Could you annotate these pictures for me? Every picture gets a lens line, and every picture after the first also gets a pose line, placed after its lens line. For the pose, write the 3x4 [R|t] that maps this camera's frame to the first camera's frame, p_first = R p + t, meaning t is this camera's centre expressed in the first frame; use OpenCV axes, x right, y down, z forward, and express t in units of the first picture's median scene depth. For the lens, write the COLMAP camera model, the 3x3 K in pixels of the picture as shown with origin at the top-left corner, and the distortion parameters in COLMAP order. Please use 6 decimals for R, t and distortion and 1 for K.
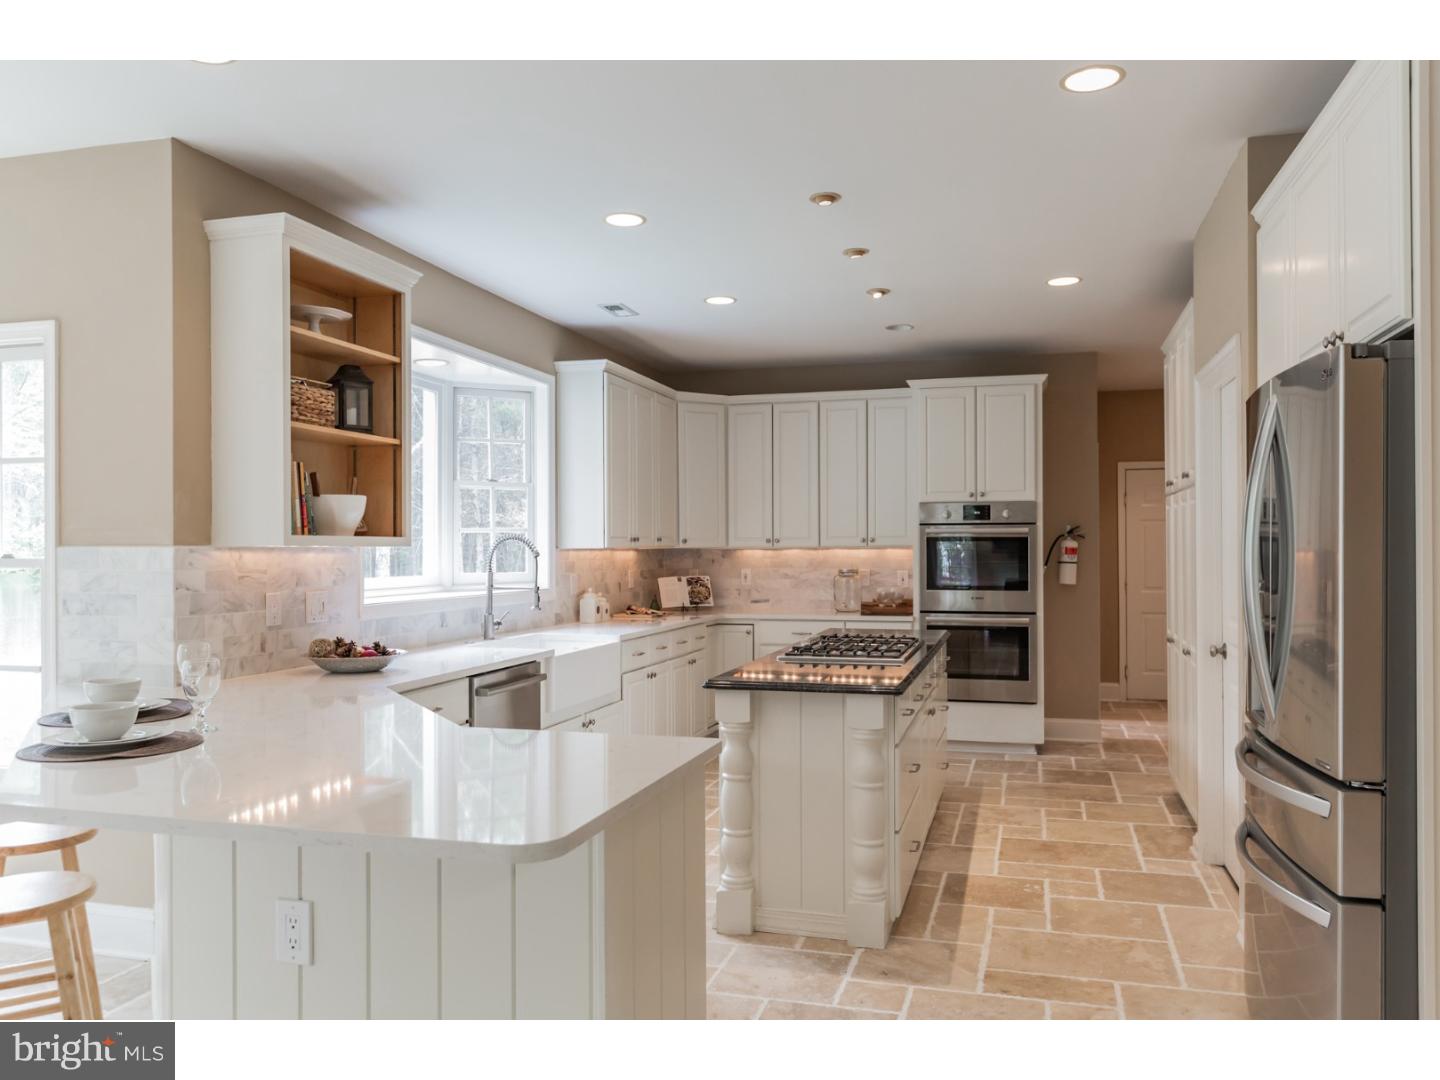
lens RADIAL K [[1056.2, 0, 722.7], [0, 1056.2, 545.6], [0, 0, 1]] dist [0.004134, 0.001424]
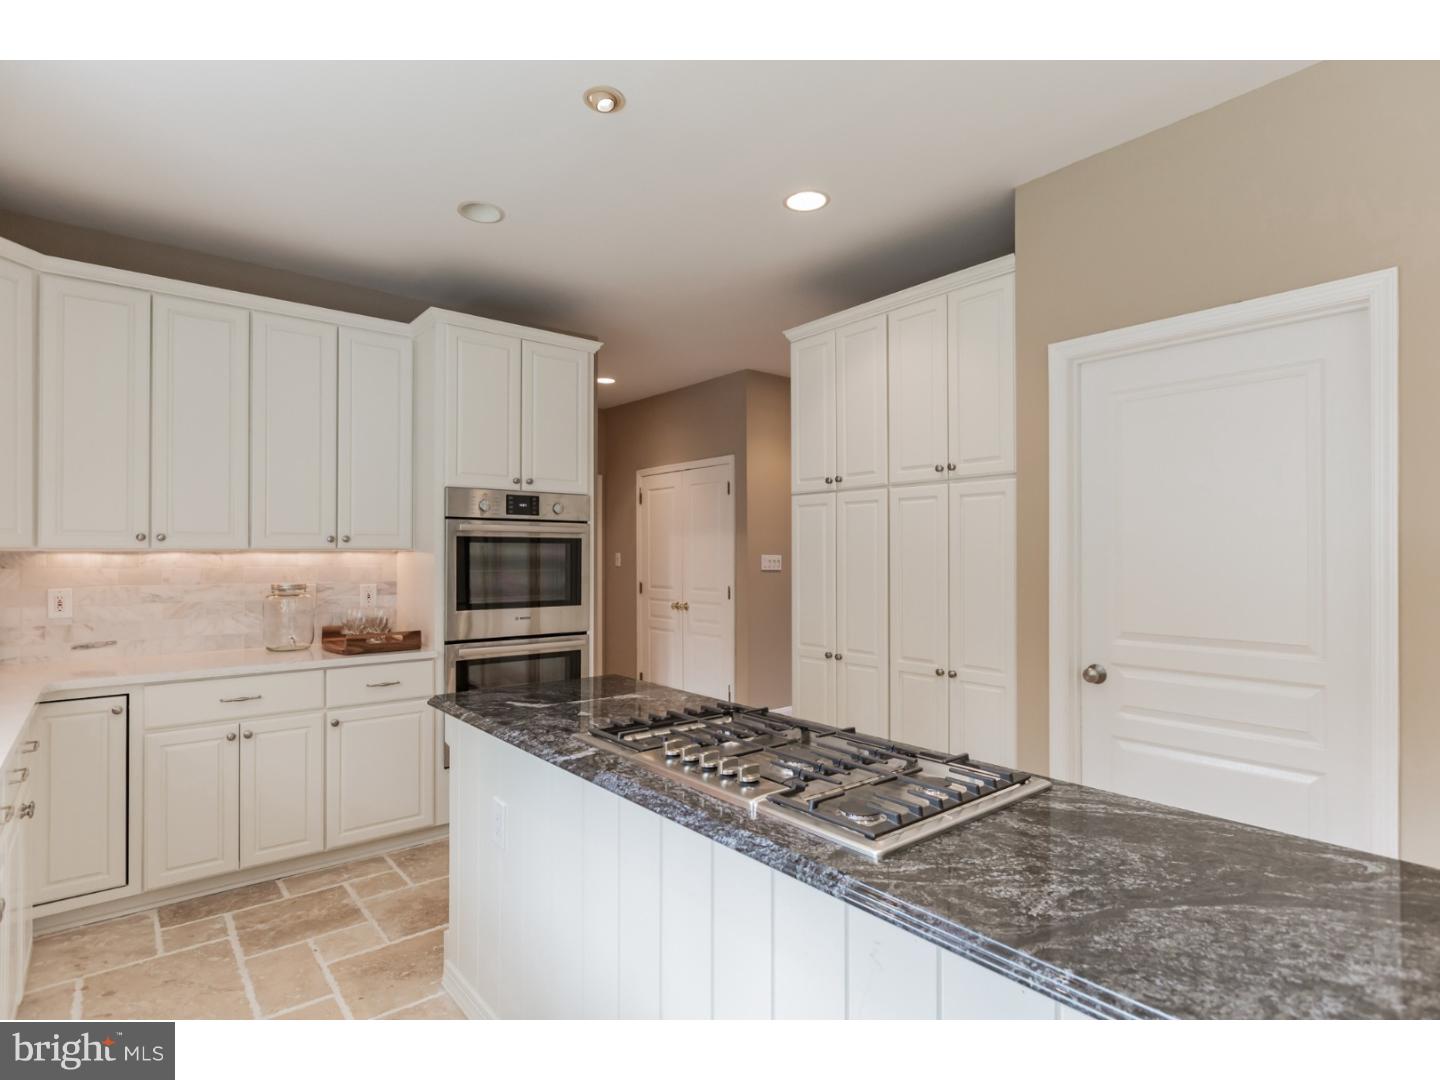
lens RADIAL K [[744.1, 0, 722.4], [0, 744.1, 548.1], [0, 0, 1]] dist [-0.005187, 0.000435]
pose [[0.565208, 0.012211, 0.824858, -0.114569], [-0.004353, 0.999921, -0.011820, 0.005012], [-0.824937, 0.003090, 0.565217, 0.572429]]
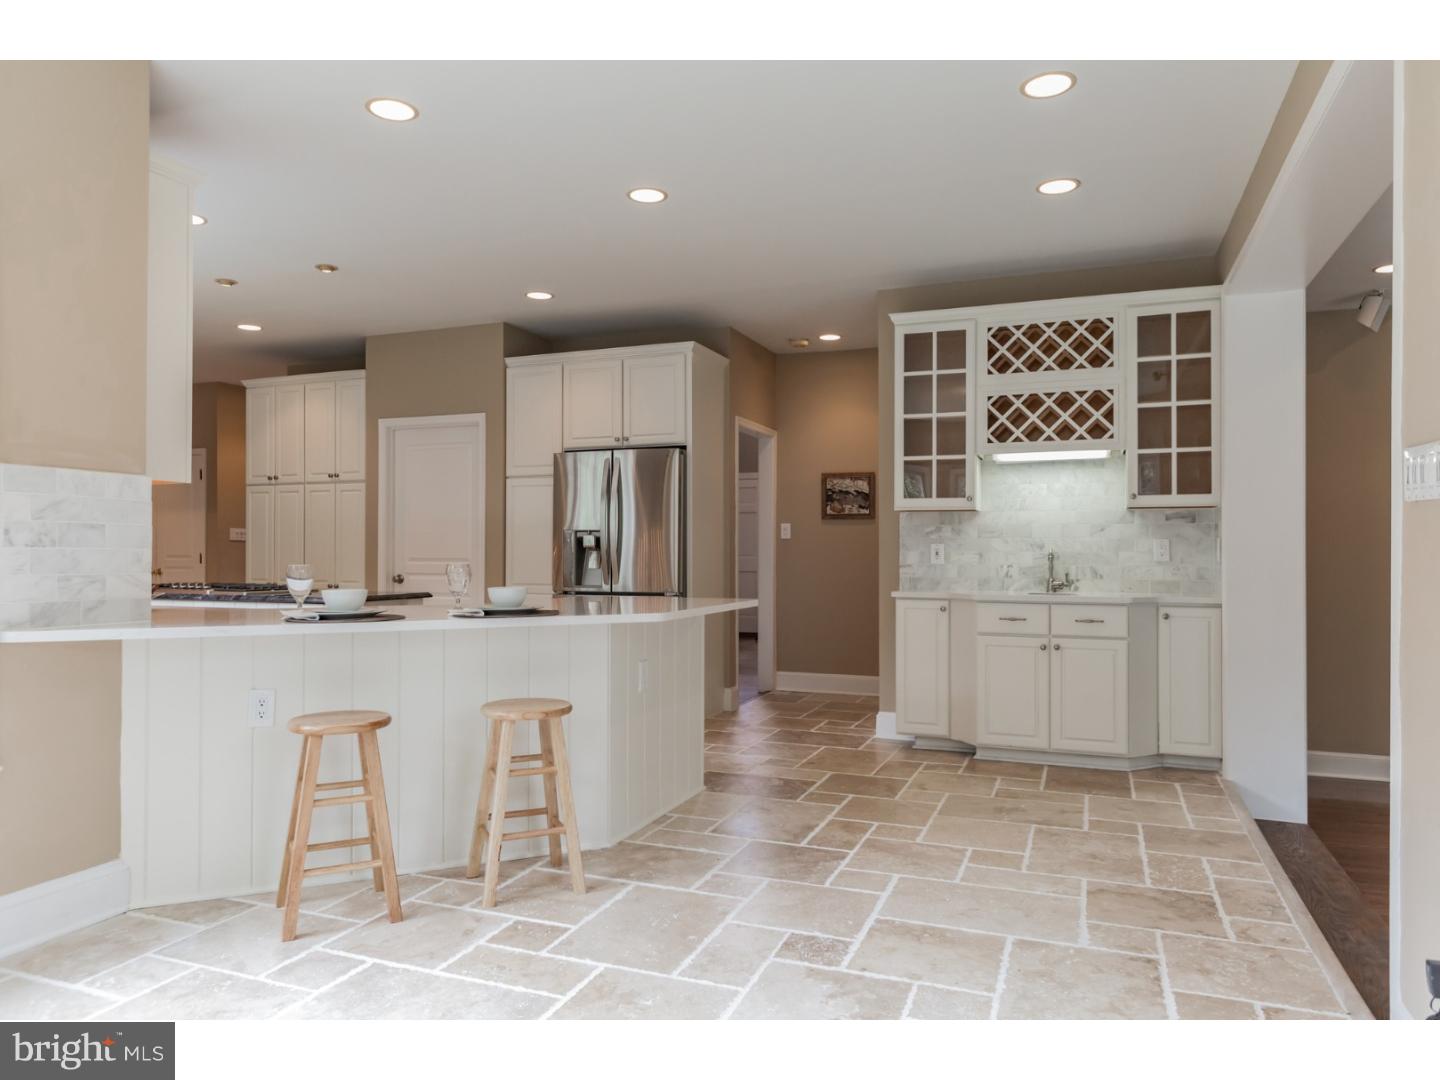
lens RADIAL K [[969.8, 0, 718.6], [0, 969.8, 540.3], [0, 0, 1]] dist [-0.007798, -0.000697]
pose [[0.097296, 0.013692, 0.995161, -0.678894], [-0.001567, 0.999906, -0.013604, 0.036027], [-0.995254, -0.000236, 0.097308, 0.197532]]
